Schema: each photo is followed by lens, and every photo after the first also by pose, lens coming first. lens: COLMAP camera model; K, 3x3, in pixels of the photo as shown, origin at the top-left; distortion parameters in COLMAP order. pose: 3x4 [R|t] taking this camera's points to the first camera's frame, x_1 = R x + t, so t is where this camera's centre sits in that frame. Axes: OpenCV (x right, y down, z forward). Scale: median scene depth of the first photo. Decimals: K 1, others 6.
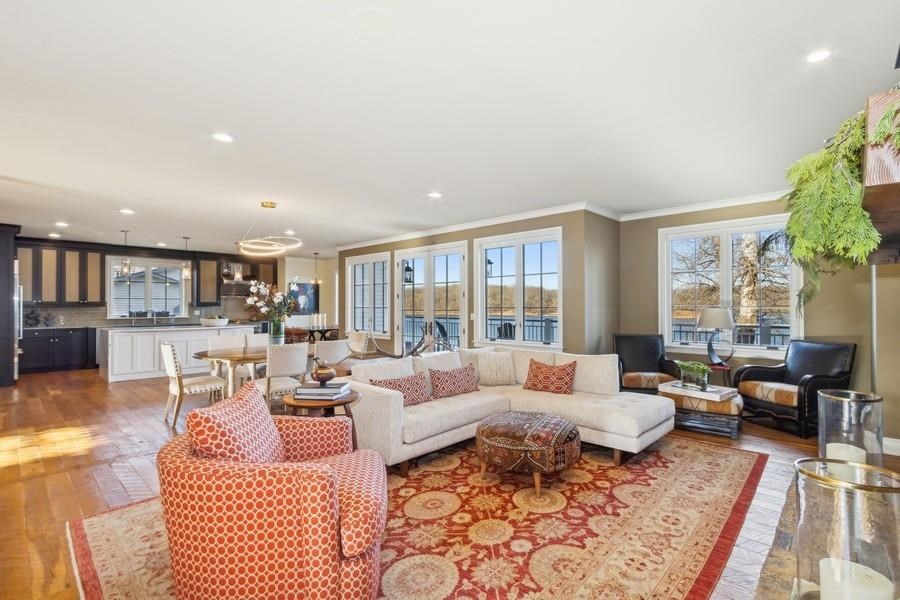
lens RADIAL K [[420.0, 0, 443.0], [0, 420.0, 301.7], [0, 0, 1]] dist [-0.003288, -0.001216]
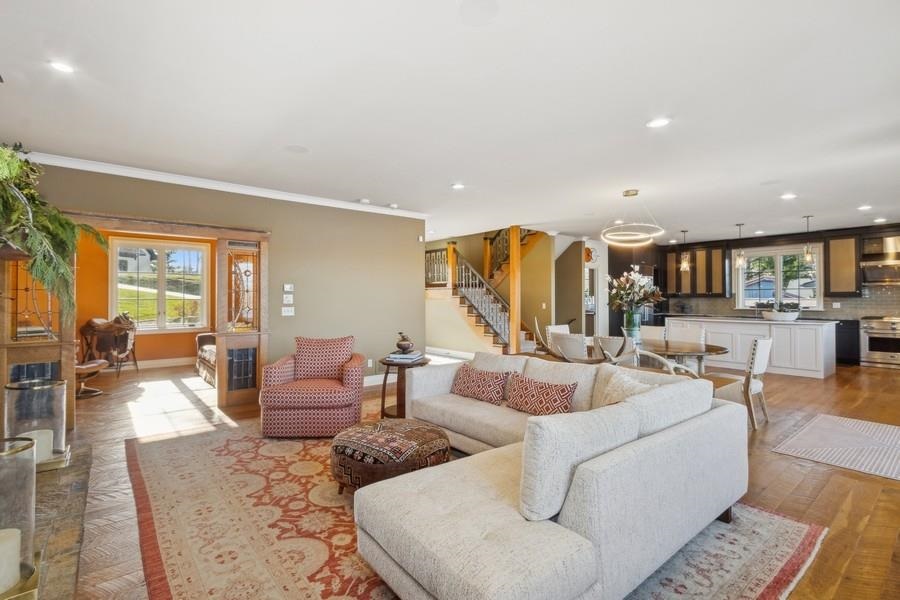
lens RADIAL K [[420.0, 0, 445.4], [0, 420.0, 291.7], [0, 0, 1]] dist [-0.003288, -0.001216]
pose [[-0.122638, -0.011603, -0.992384, 1.268672], [0.009099, 0.999876, -0.012815, 0.014552], [0.992410, -0.010601, -0.122517, 1.480863]]
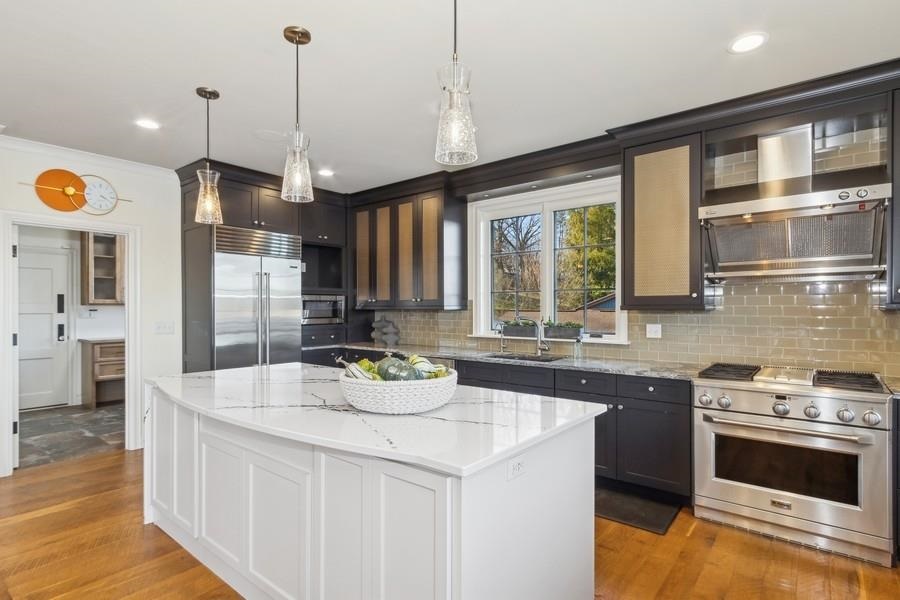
lens RADIAL K [[458.8, 0, 444.9], [0, 458.8, 306.5], [0, 0, 1]] dist [-0.002413, -0.000225]
pose [[0.088435, -0.000219, -0.996082, -1.089216], [0.005496, 0.999985, 0.000268, 0.028159], [0.996067, -0.005498, 0.088435, 3.414278]]
